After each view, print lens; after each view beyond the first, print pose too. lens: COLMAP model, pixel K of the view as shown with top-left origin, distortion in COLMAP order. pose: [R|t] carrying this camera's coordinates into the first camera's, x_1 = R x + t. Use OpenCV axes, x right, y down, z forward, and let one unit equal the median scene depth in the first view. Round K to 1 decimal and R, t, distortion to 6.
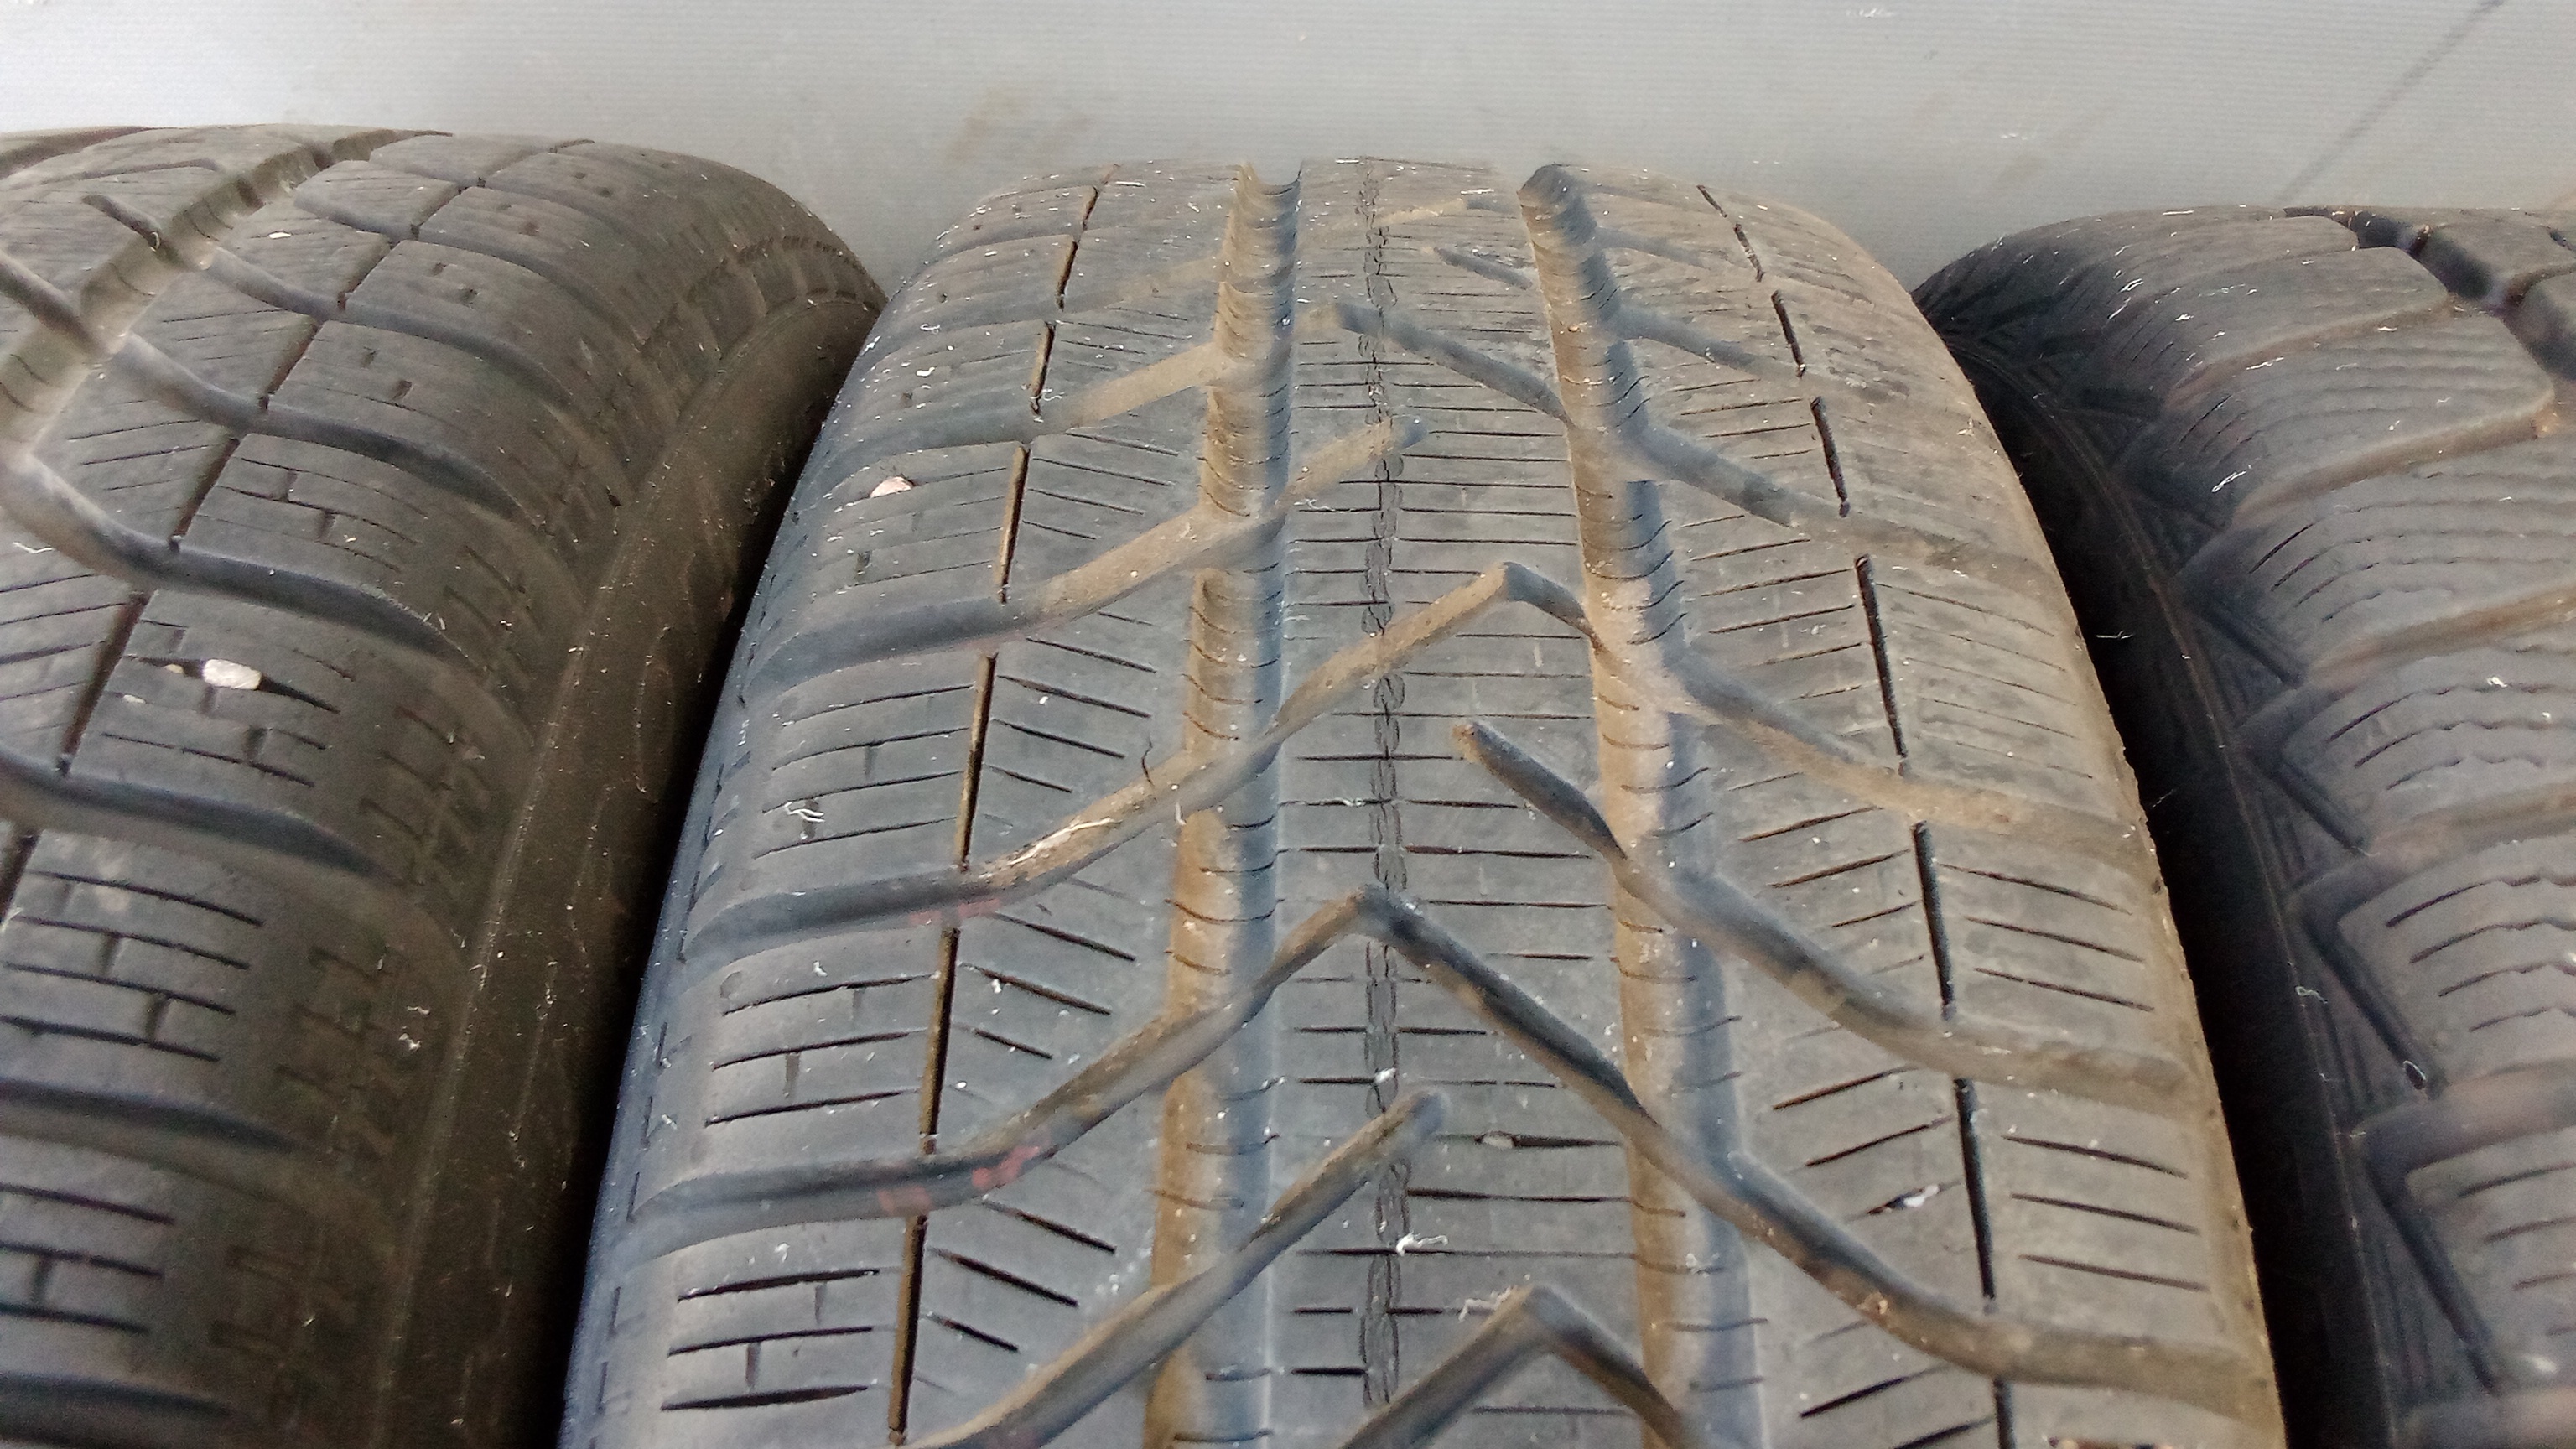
lens RADIAL K [[2083.1, 0, 1340.3], [0, 2083.1, 648.0], [0, 0, 1]] dist [0.050296, -0.078171]
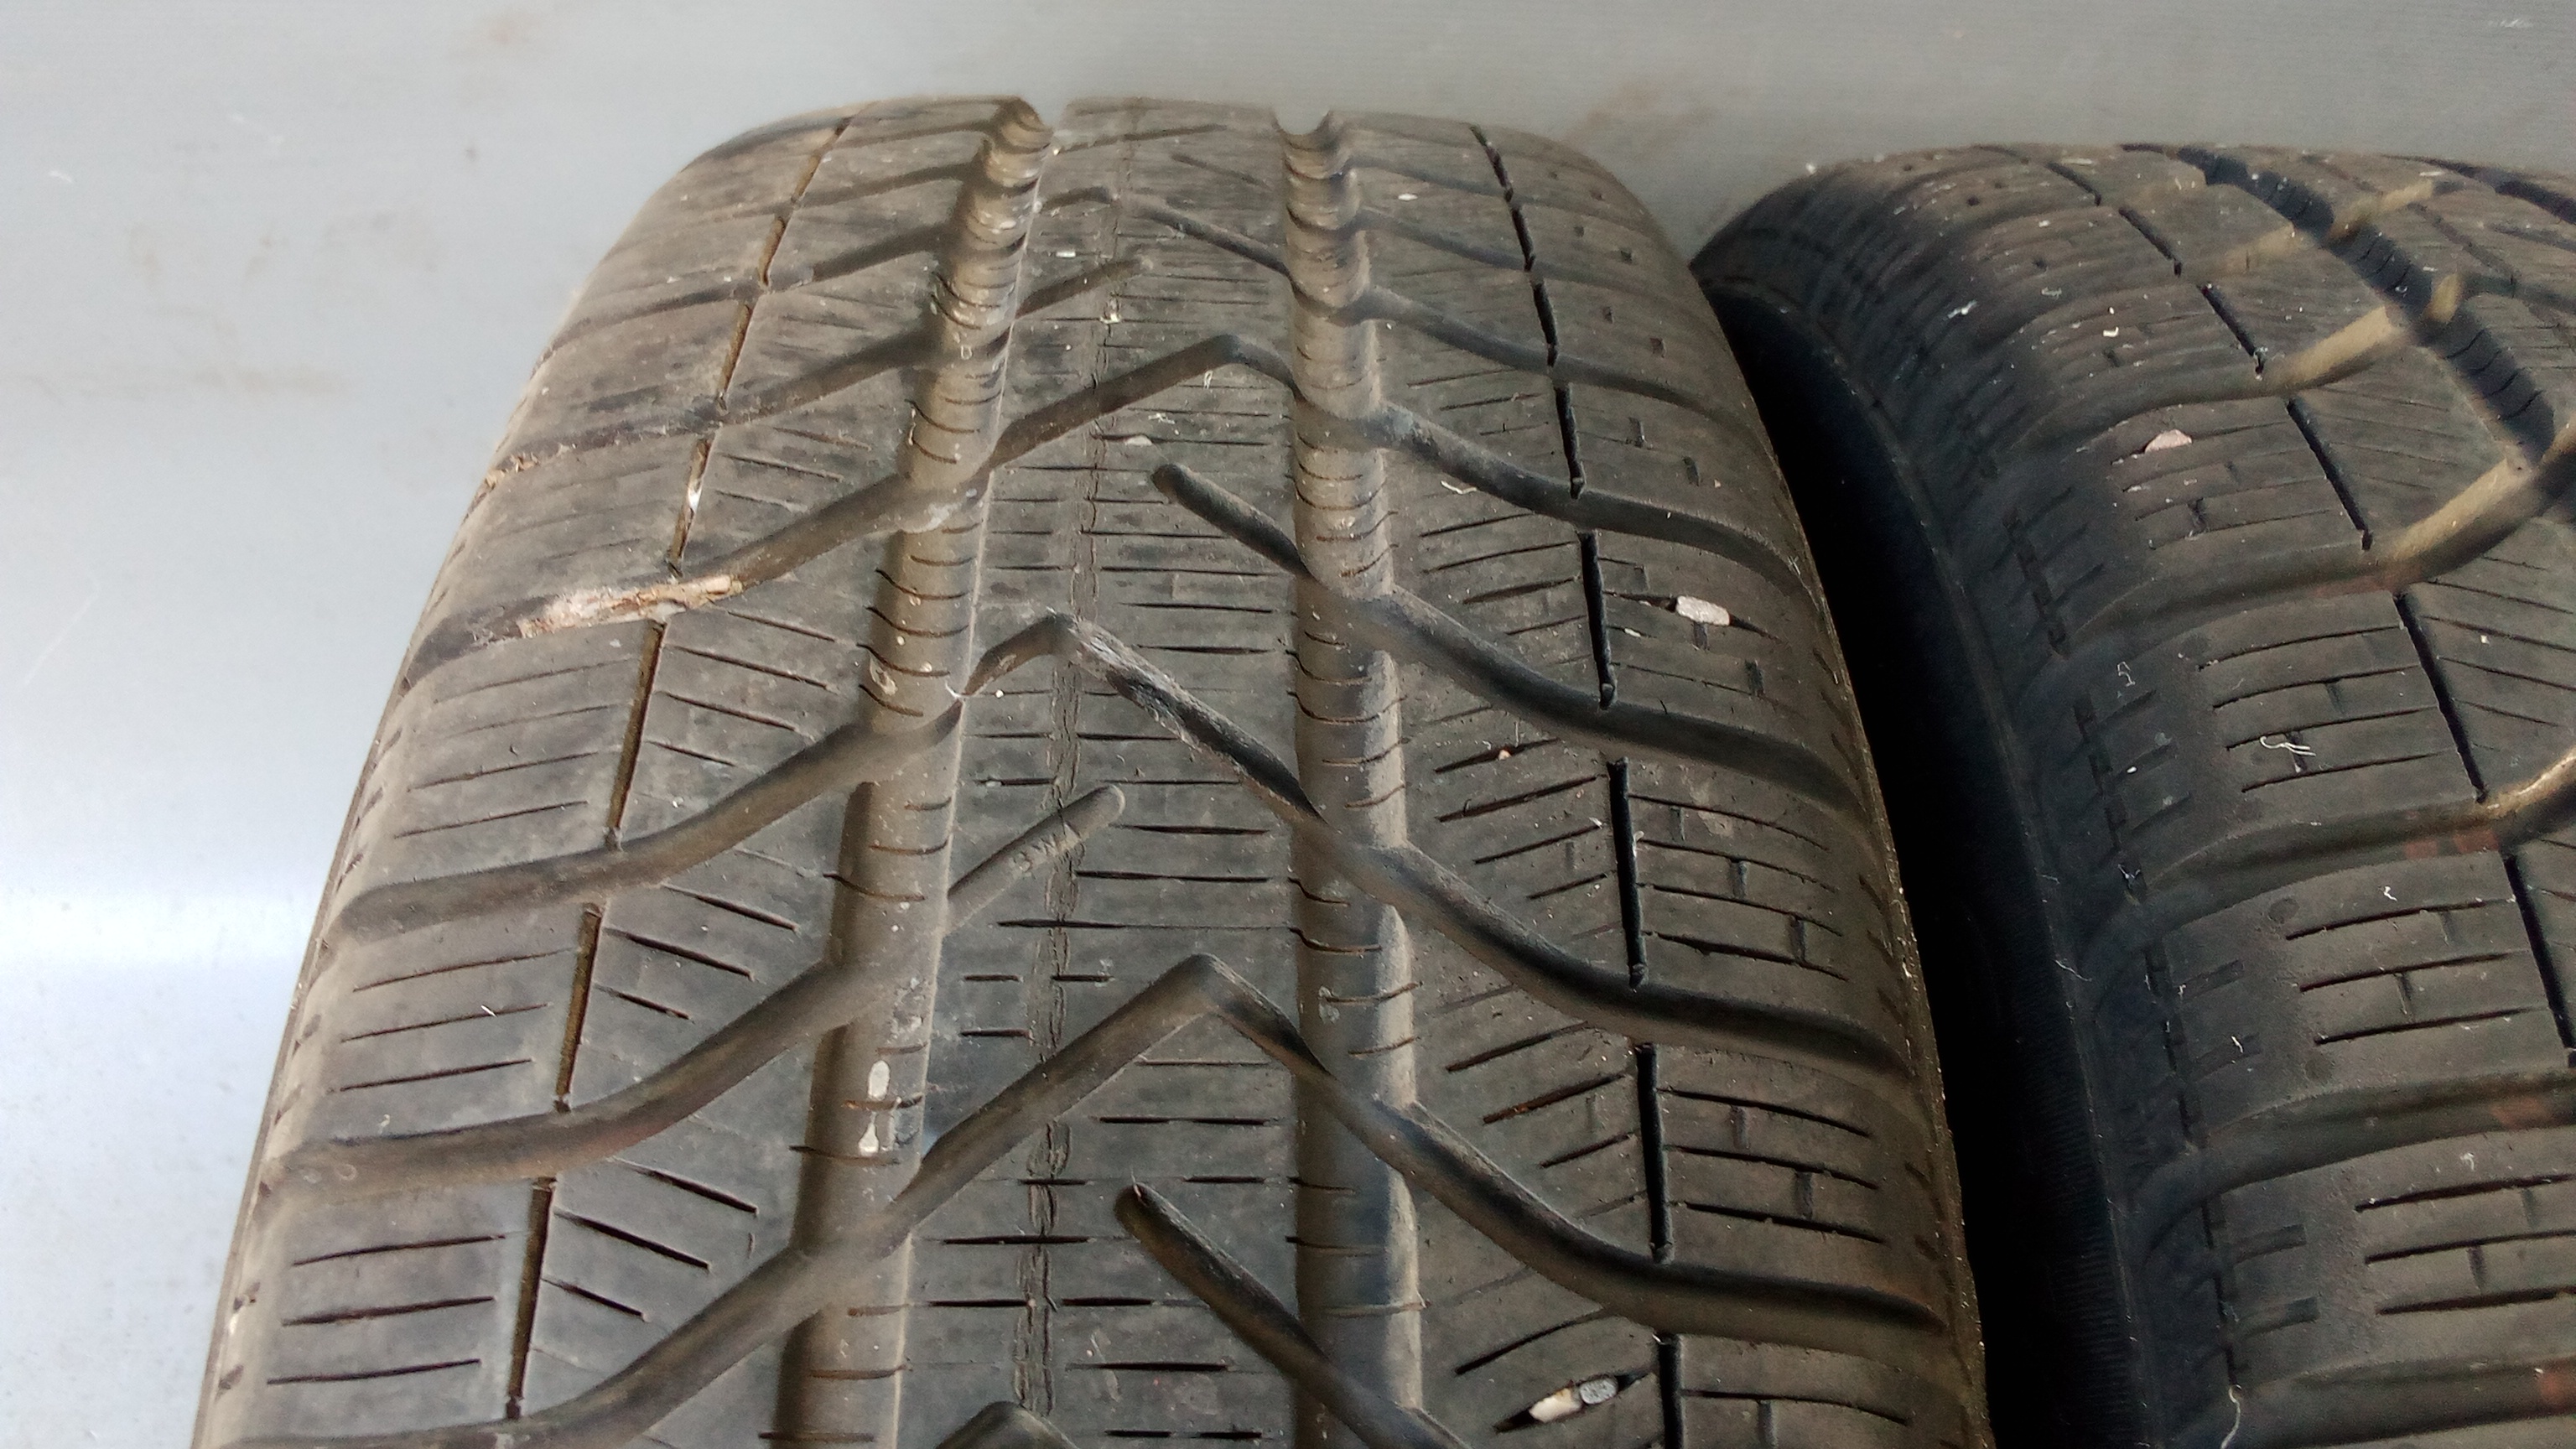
lens RADIAL K [[2083.1, 0, 1348.4], [0, 2083.1, 640.2], [0, 0, 1]] dist [0.050296, -0.078171]
pose [[0.998127, 0.004859, 0.060979, -0.791794], [-0.003939, 0.999877, -0.015200, 0.044686], [-0.061046, 0.014932, 0.998023, -0.002056]]
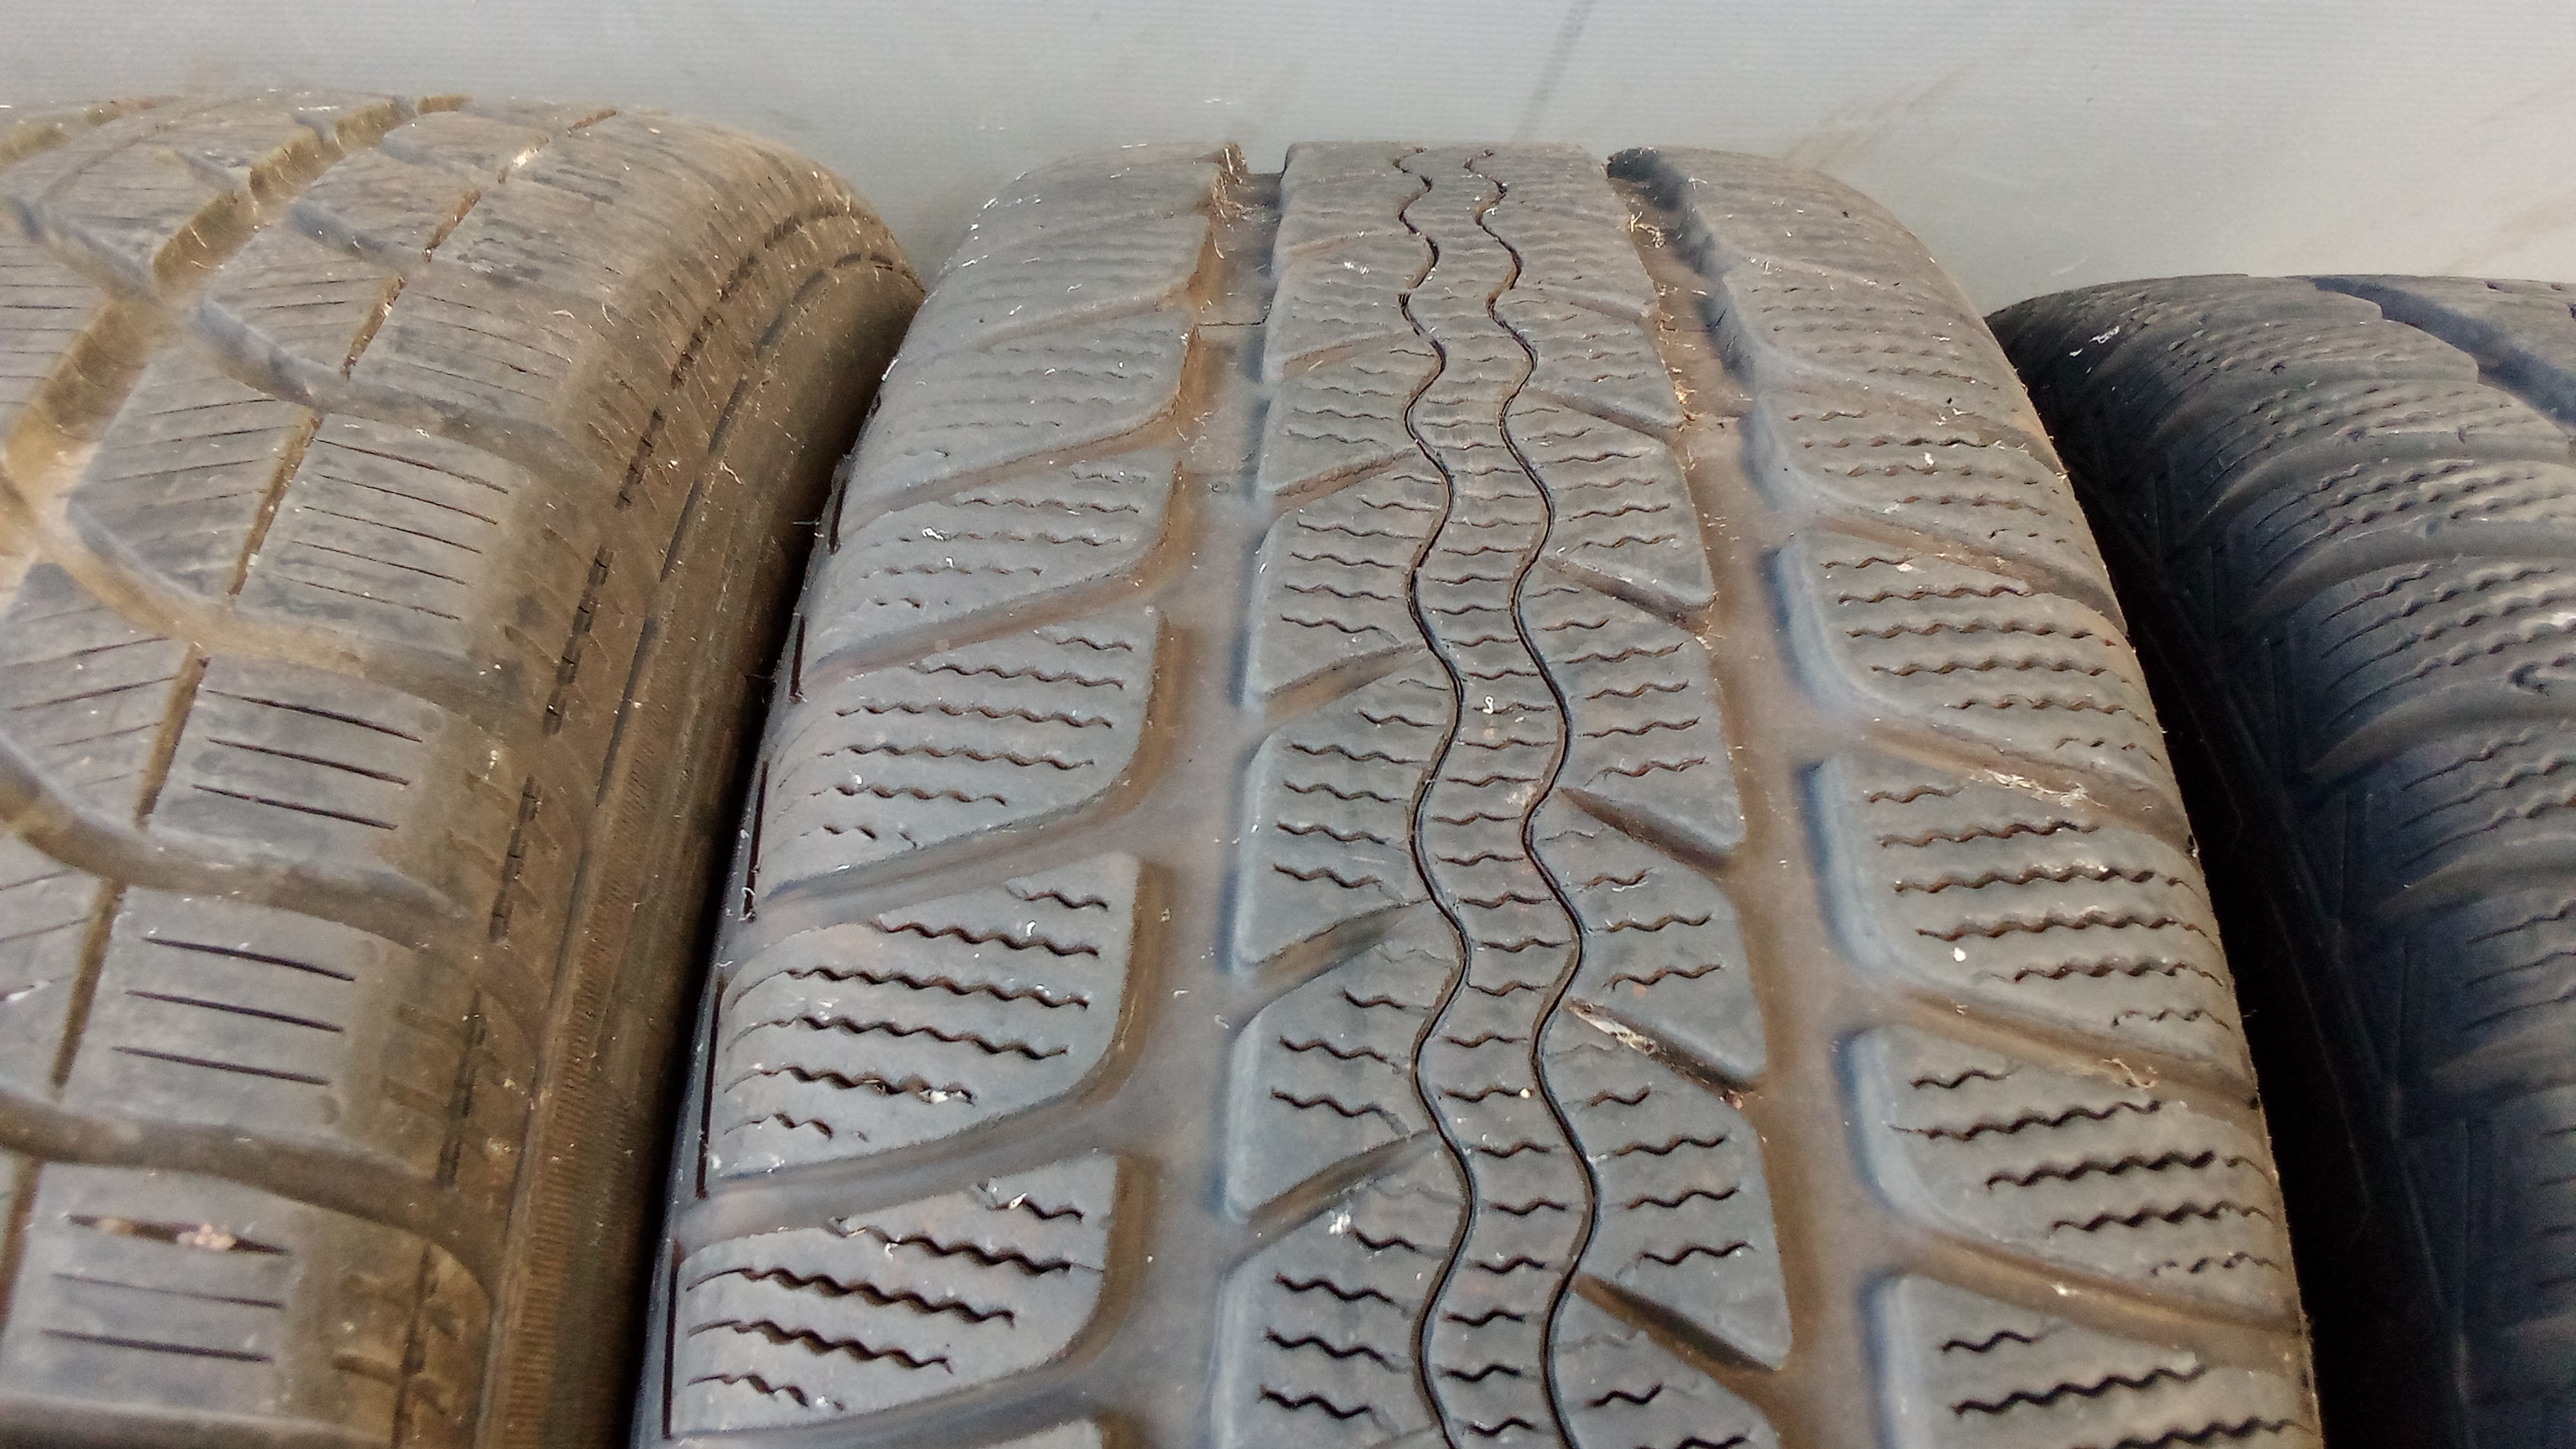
lens RADIAL K [[2083.1, 0, 1322.8], [0, 2083.1, 659.6], [0, 0, 1]] dist [0.050296, -0.078171]
pose [[0.999949, -0.007371, -0.006917, 0.834104], [0.007208, 0.999701, -0.023356, 0.115261], [0.007087, 0.023305, 0.999703, -0.026102]]
